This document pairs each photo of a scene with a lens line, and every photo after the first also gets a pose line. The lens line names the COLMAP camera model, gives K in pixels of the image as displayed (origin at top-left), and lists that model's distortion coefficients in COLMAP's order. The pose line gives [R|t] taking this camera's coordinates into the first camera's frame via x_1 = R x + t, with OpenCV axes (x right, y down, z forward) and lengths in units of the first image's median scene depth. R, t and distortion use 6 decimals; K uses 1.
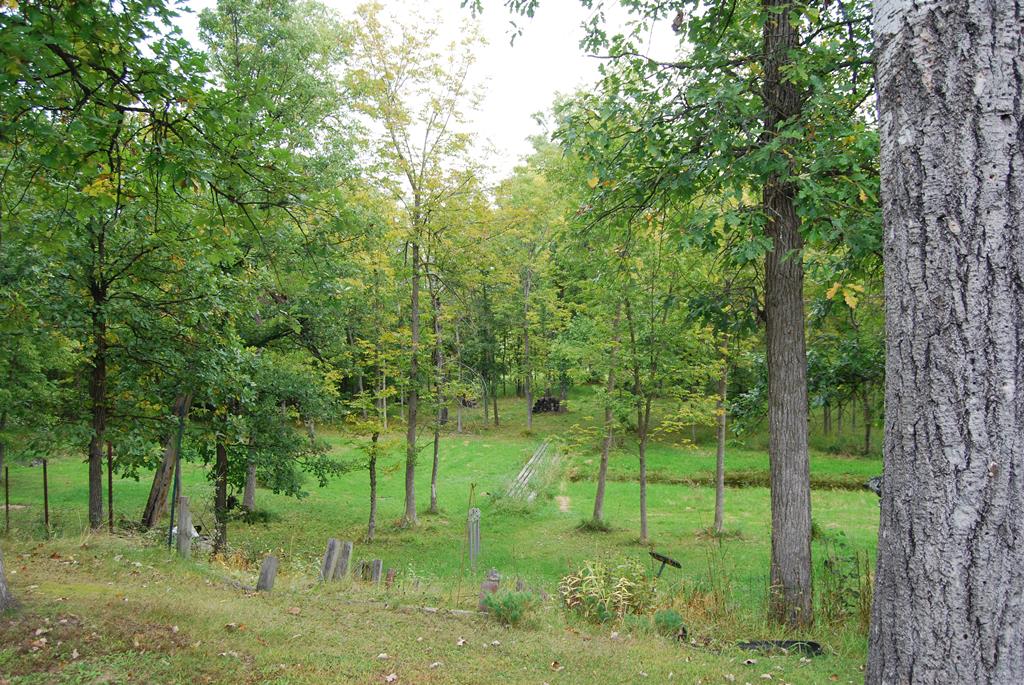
lens RADIAL K [[826.9, 0, 512.1], [0, 826.9, 342.0], [0, 0, 1]] dist [-0.000577, 0.018853]
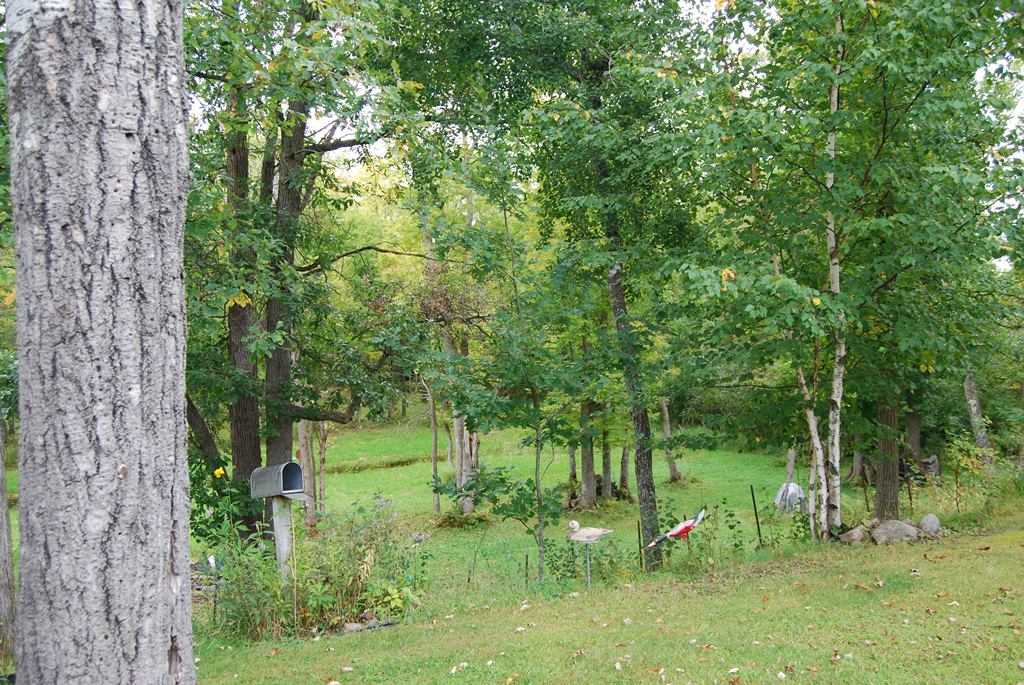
lens RADIAL K [[826.9, 0, 512.1], [0, 826.9, 341.3], [0, 0, 1]] dist [-0.000577, 0.018853]
pose [[0.766136, -0.018081, 0.642424, 0.283274], [0.021475, 0.999766, 0.002528, -0.002135], [-0.642319, 0.011859, 0.766346, -0.112602]]
